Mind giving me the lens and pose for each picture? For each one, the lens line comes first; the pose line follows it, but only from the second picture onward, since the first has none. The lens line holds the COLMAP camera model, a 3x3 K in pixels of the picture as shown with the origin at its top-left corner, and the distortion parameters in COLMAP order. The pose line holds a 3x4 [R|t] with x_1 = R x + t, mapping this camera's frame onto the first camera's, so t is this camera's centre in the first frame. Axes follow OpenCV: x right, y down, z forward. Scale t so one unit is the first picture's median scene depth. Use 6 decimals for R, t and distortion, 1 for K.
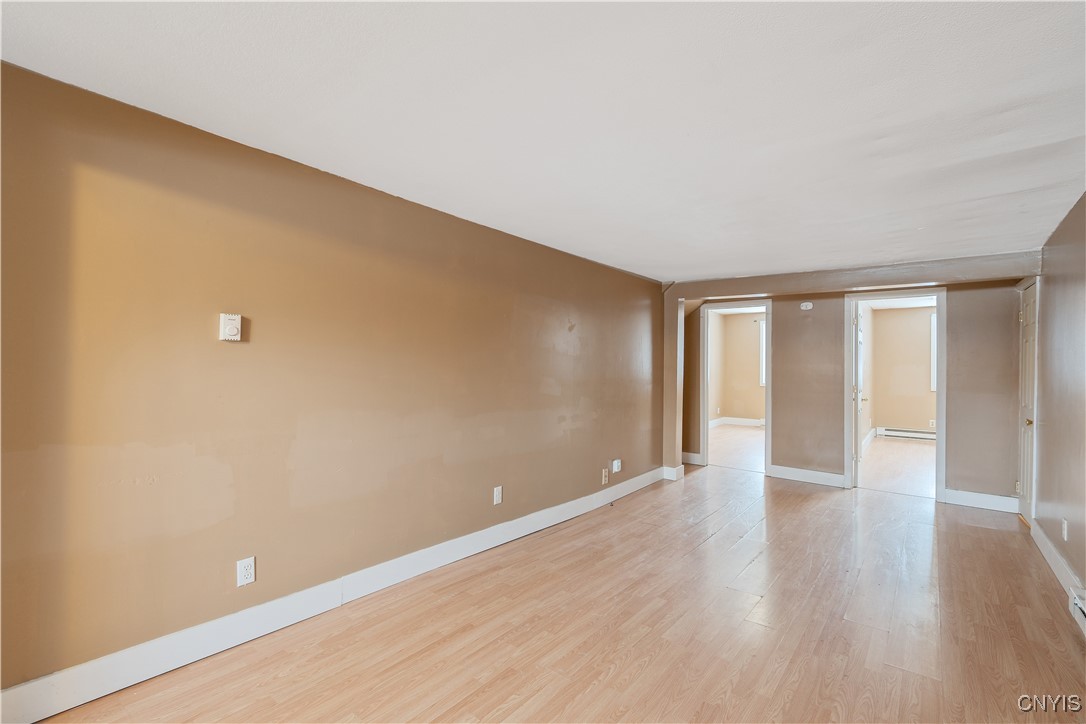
lens RADIAL K [[491.3, 0, 539.2], [0, 491.3, 365.6], [0, 0, 1]] dist [-0.006961, 0.003470]
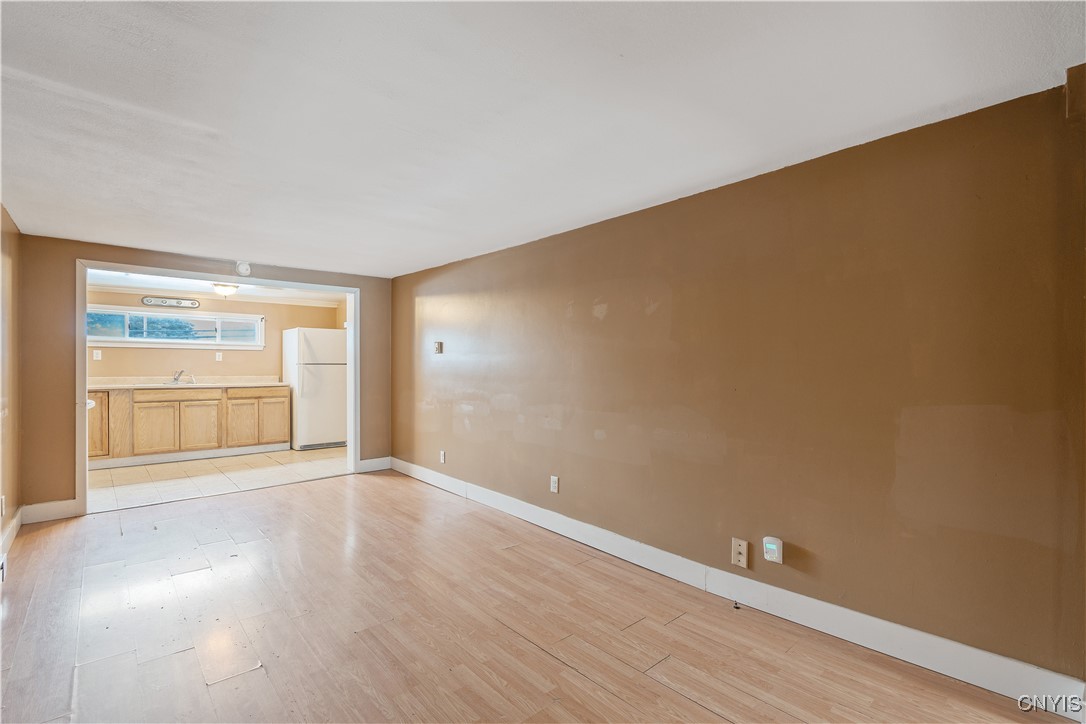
lens RADIAL K [[491.3, 0, 537.4], [0, 491.3, 368.5], [0, 0, 1]] dist [-0.006961, 0.003470]
pose [[-0.168878, -0.012587, -0.985557, 0.935991], [-0.005200, 0.999916, -0.011879, 0.027251], [0.985623, 0.003119, -0.168930, 1.105281]]
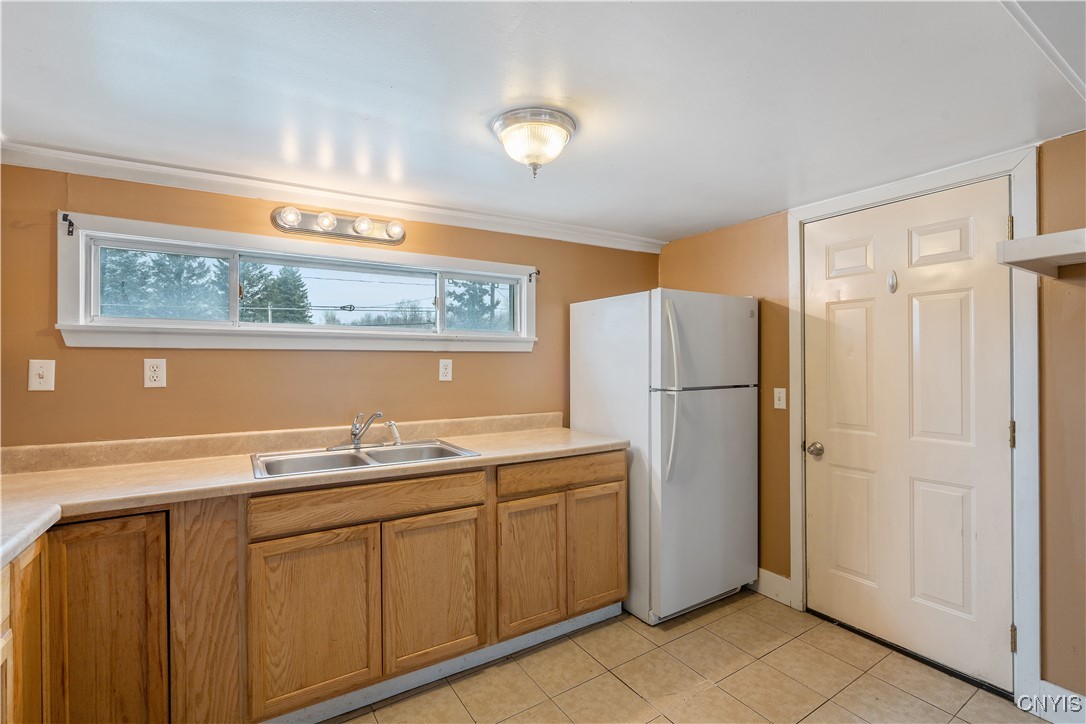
lens RADIAL K [[491.3, 0, 539.7], [0, 491.3, 362.0], [0, 0, 1]] dist [-0.006961, 0.003470]
pose [[-0.334010, -0.011575, -0.942499, 0.523201], [-0.003725, 0.999933, -0.010960, 0.000085], [0.942562, -0.000150, -0.334030, 0.631894]]
